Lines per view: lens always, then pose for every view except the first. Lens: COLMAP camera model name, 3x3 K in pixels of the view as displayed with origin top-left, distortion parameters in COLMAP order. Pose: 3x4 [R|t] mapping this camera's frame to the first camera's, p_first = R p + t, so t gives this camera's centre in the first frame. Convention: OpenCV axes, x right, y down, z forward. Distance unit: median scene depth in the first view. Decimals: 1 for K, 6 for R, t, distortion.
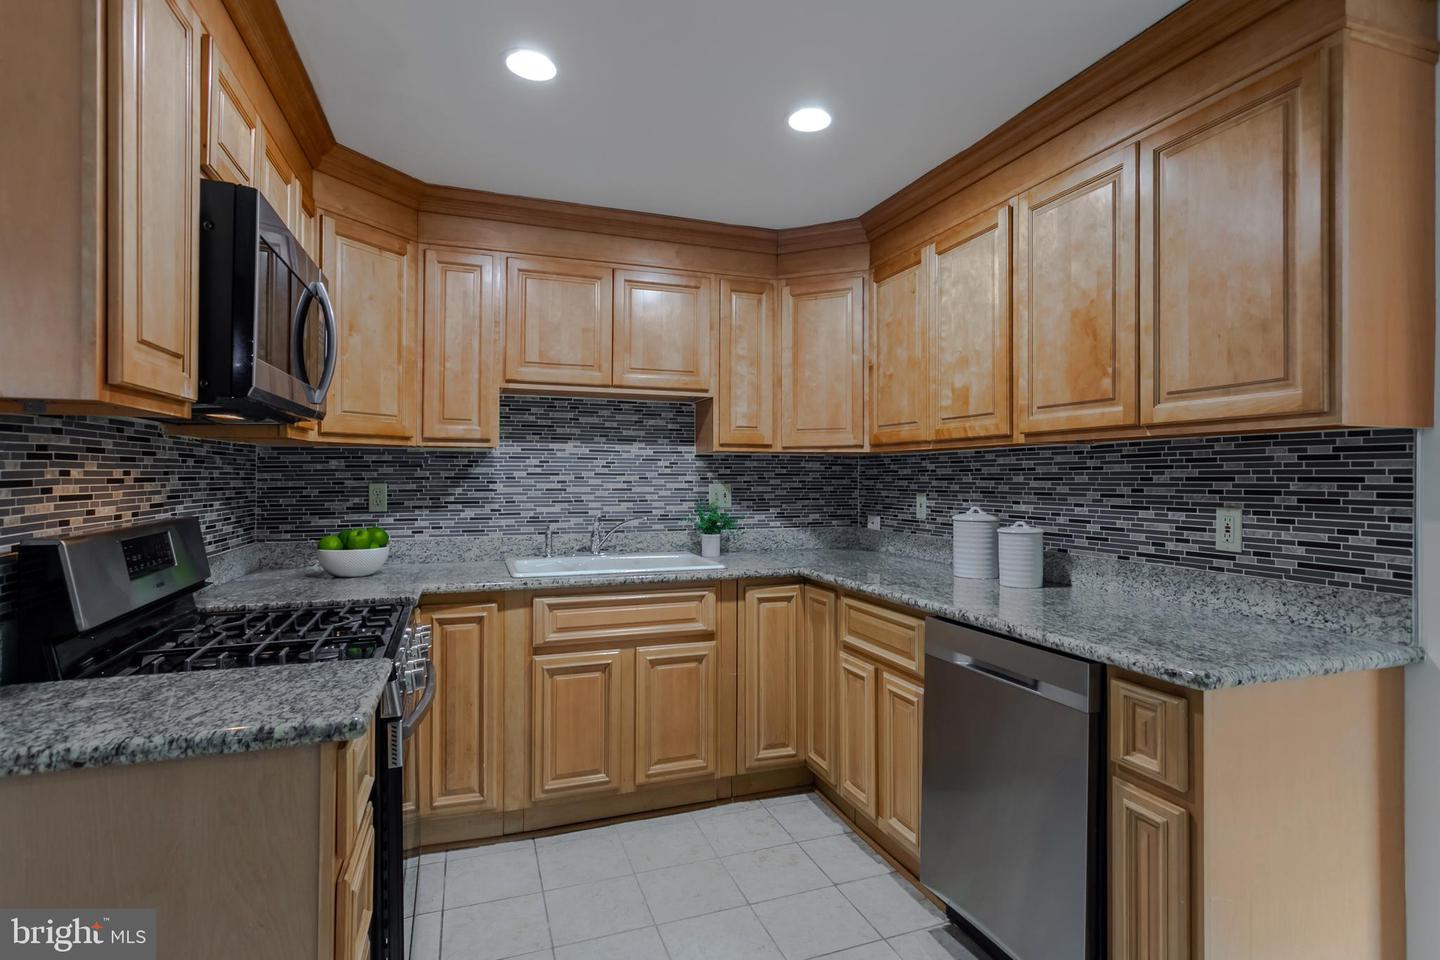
lens RADIAL K [[730.7, 0, 714.2], [0, 730.7, 472.8], [0, 0, 1]] dist [-0.001994, -0.000009]
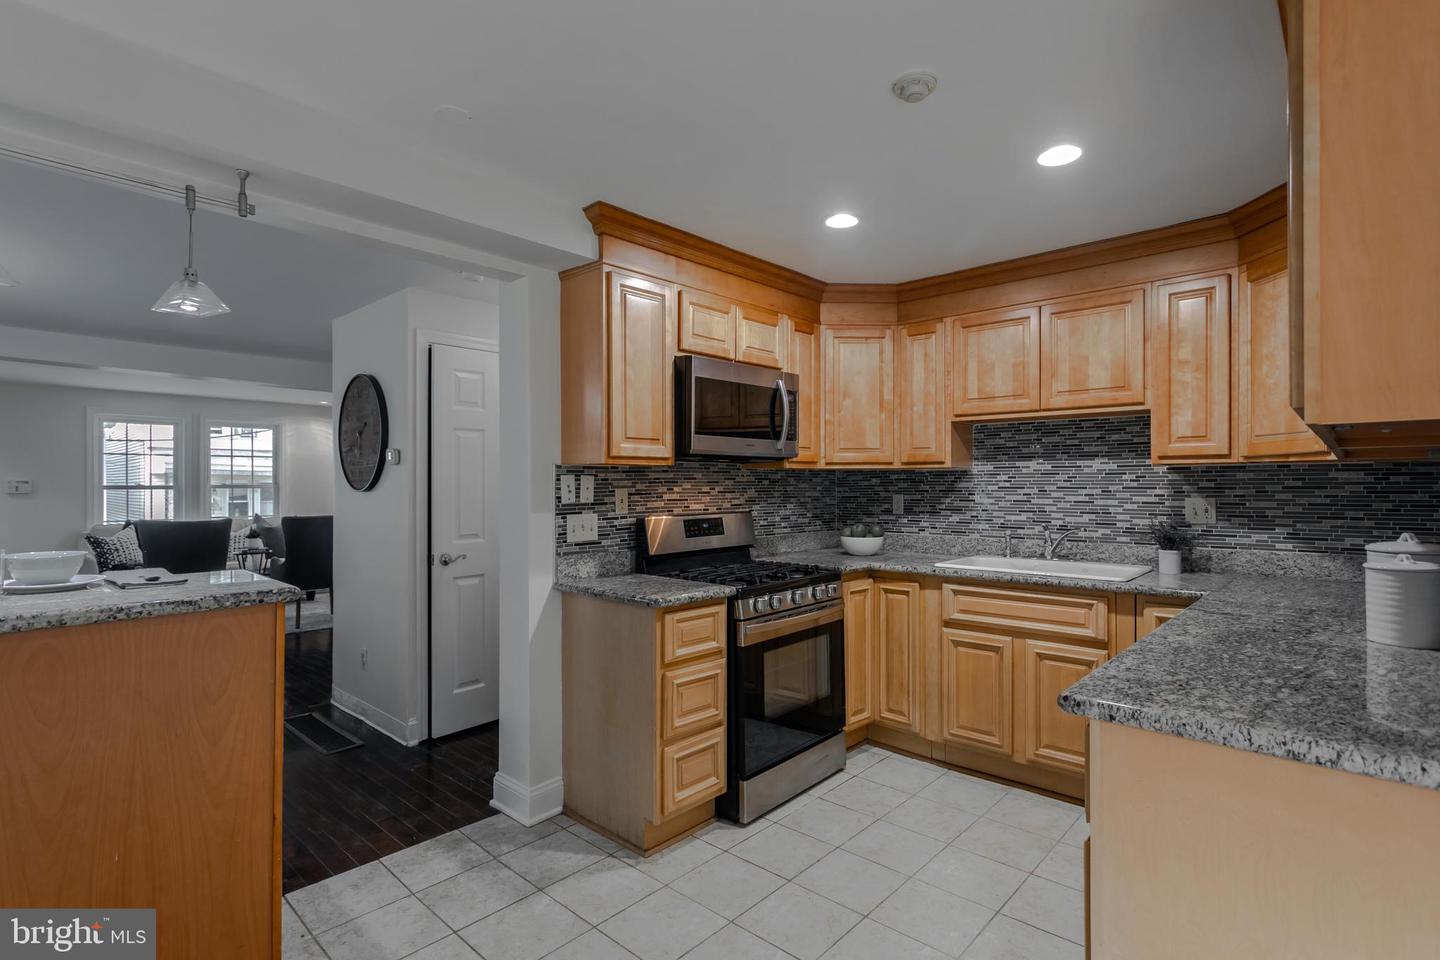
lens RADIAL K [[675.0, 0, 723.0], [0, 675.0, 484.0], [0, 0, 1]] dist [0.001326, 0.000157]
pose [[0.473154, -0.005903, -0.880960, 0.544923], [0.006554, 0.999973, -0.003181, -0.004119], [0.880955, -0.004269, 0.473180, 0.071214]]
